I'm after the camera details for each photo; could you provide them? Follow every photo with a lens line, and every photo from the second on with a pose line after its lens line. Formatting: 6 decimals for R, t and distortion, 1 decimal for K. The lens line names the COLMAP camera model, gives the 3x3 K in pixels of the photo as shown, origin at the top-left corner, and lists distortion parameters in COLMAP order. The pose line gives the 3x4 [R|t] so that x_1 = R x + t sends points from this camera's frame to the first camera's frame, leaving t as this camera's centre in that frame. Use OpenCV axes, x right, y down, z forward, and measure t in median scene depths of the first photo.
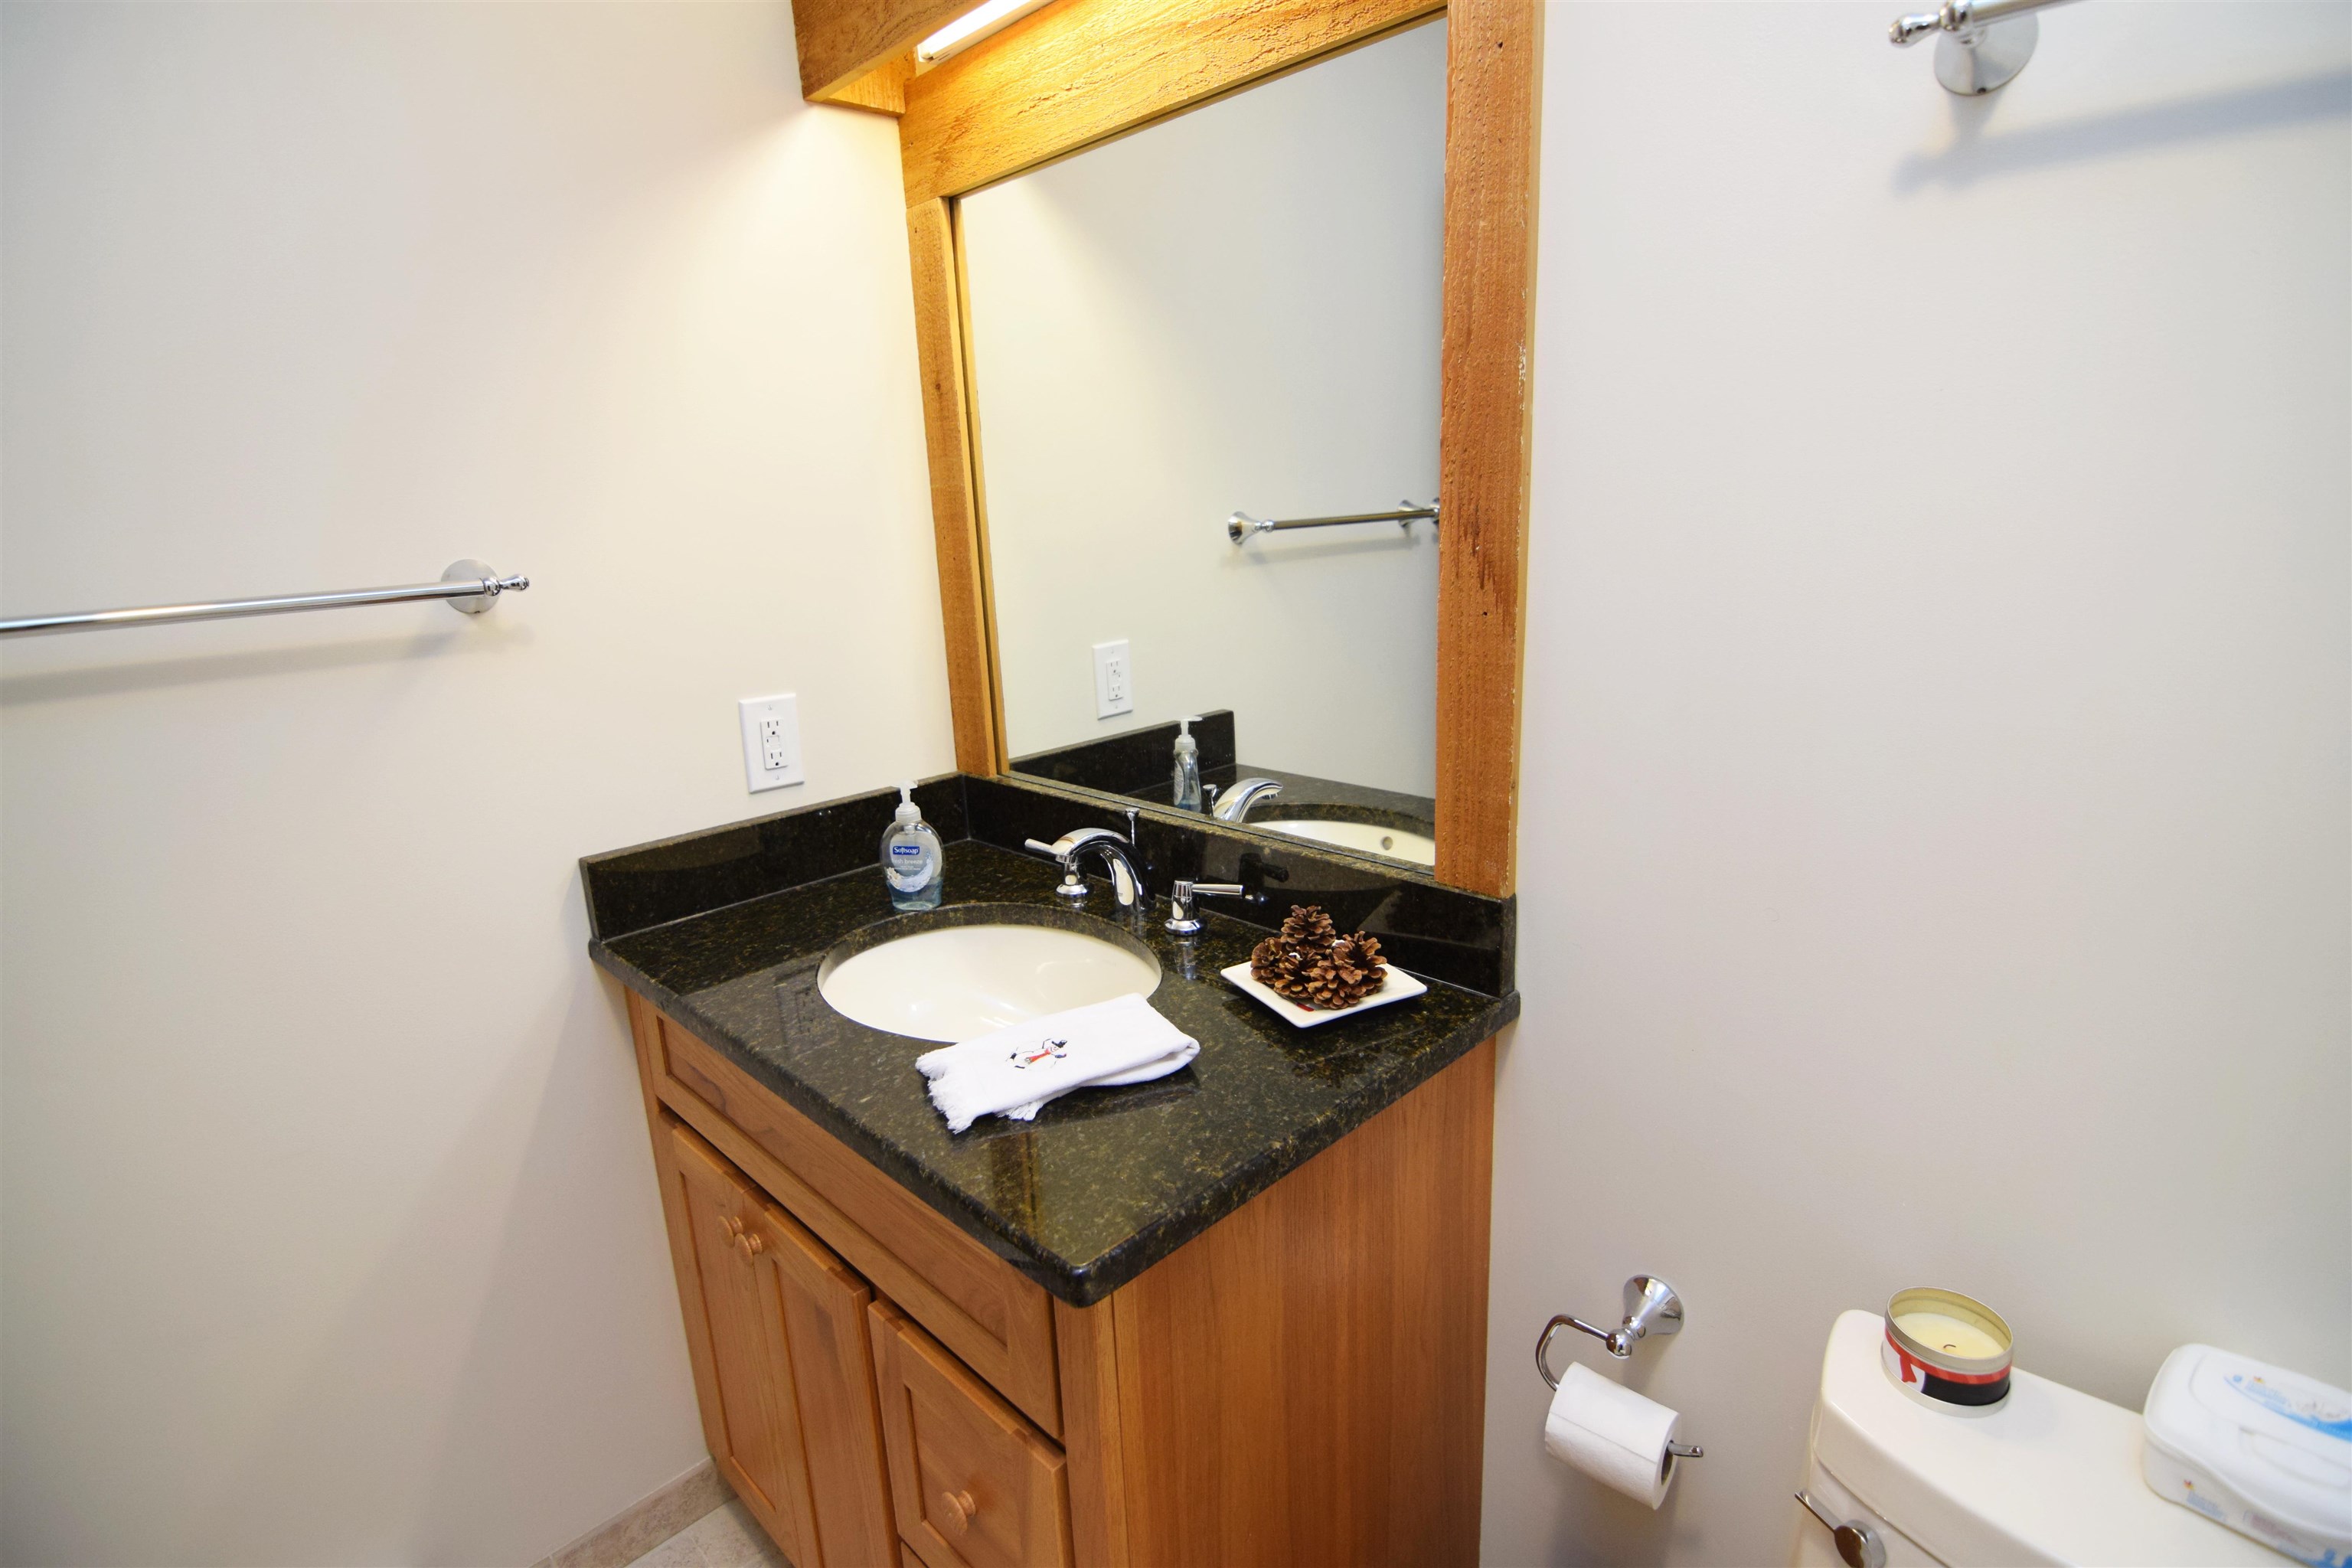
lens RADIAL K [[1136.3, 0, 1169.3], [0, 1136.3, 779.8], [0, 0, 1]] dist [-0.009538, -0.009229]
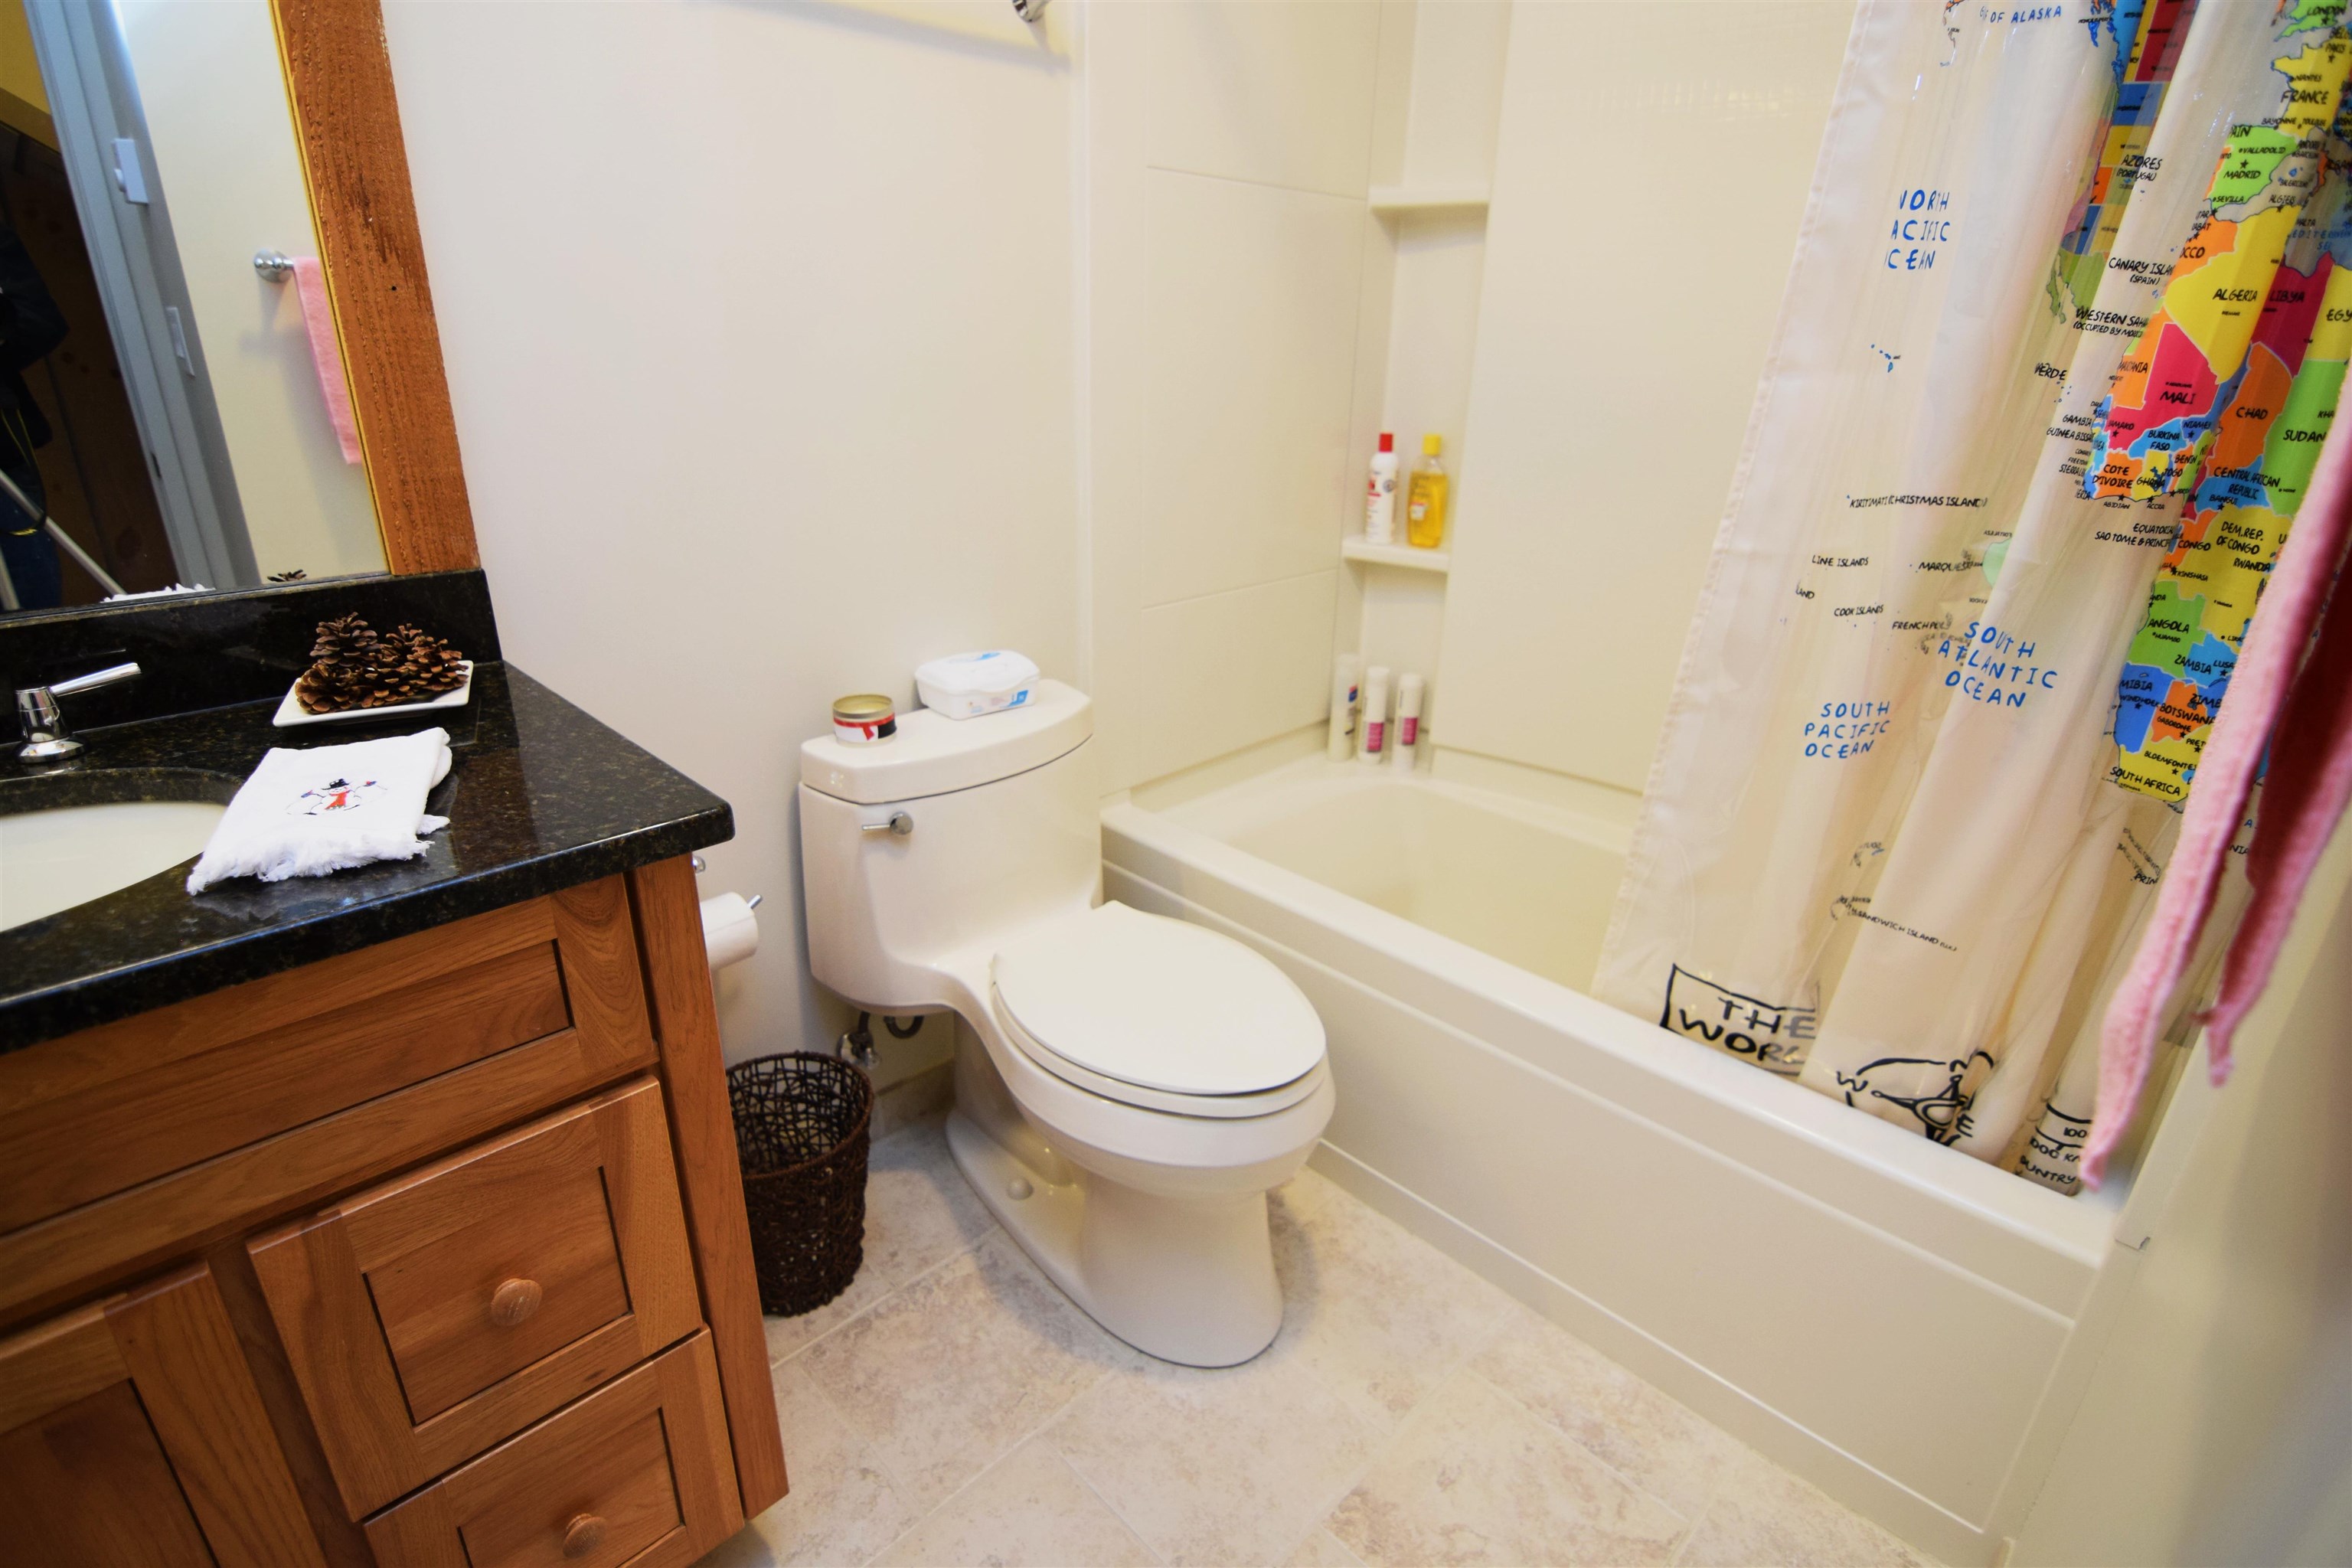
lens RADIAL K [[1136.3, 0, 1169.3], [0, 1136.3, 779.8], [0, 0, 1]] dist [-0.009538, -0.009229]
pose [[-0.002406, -0.327739, 0.944765, -0.848760], [0.227031, 0.919918, 0.319698, 0.100391], [-0.973884, 0.215261, 0.072194, 0.332795]]
